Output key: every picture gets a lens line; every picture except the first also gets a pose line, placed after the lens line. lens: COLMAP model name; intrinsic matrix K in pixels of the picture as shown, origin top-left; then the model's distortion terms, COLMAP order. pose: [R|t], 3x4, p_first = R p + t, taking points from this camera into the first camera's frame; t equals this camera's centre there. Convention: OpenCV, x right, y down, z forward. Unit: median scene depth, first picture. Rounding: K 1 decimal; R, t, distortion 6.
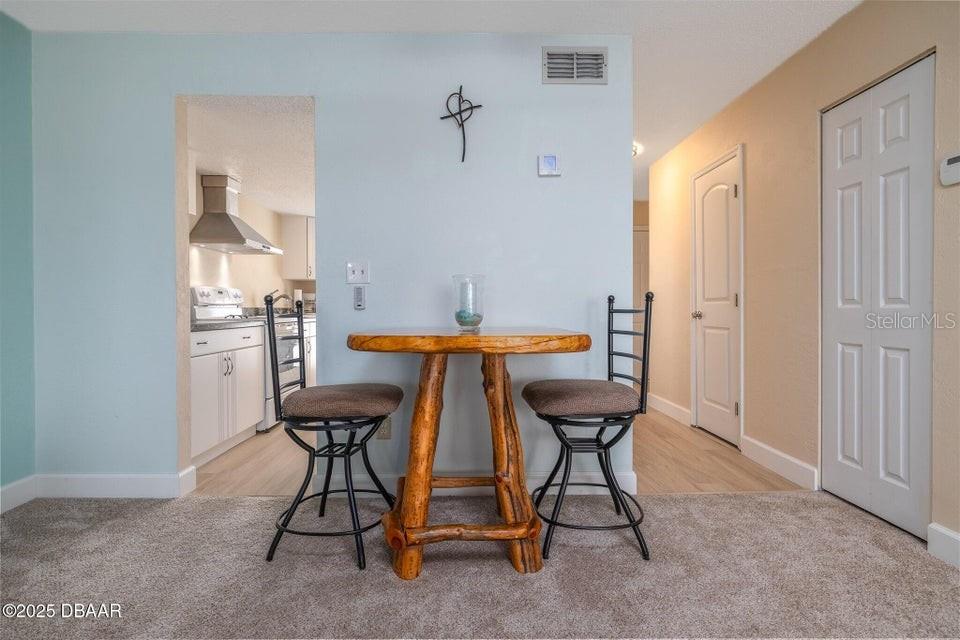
lens RADIAL K [[470.7, 0, 479.2], [0, 470.7, 320.2], [0, 0, 1]] dist [0.002668, 0.001024]
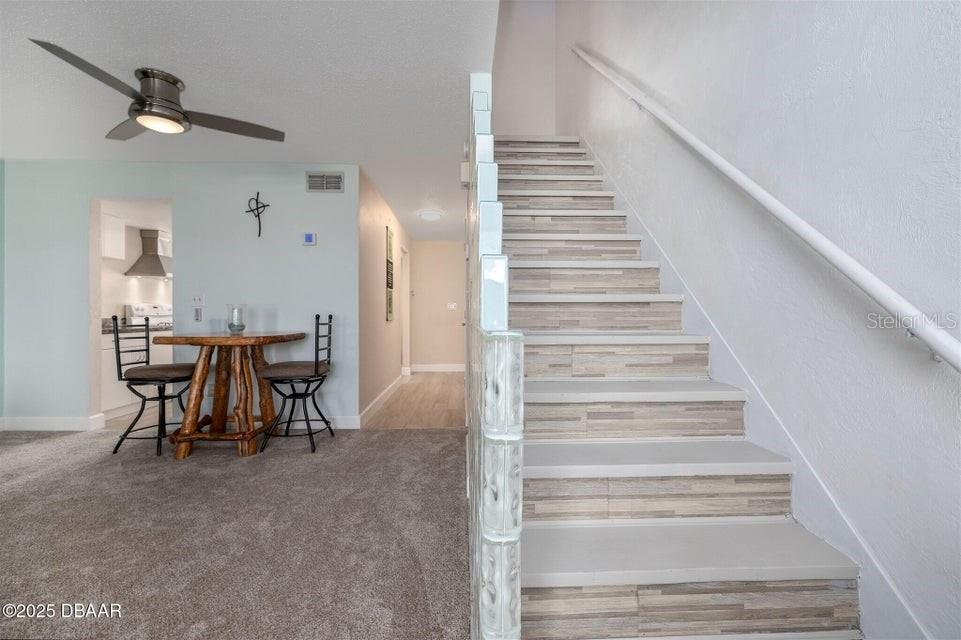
lens RADIAL K [[410.3, 0, 480.5], [0, 410.3, 318.5], [0, 0, 1]] dist [0.000611, -0.000149]
pose [[0.999756, 0.003807, 0.021736, 0.815555], [-0.003493, 0.999889, -0.014457, -0.016504], [-0.021789, 0.014378, 0.999659, -0.574679]]
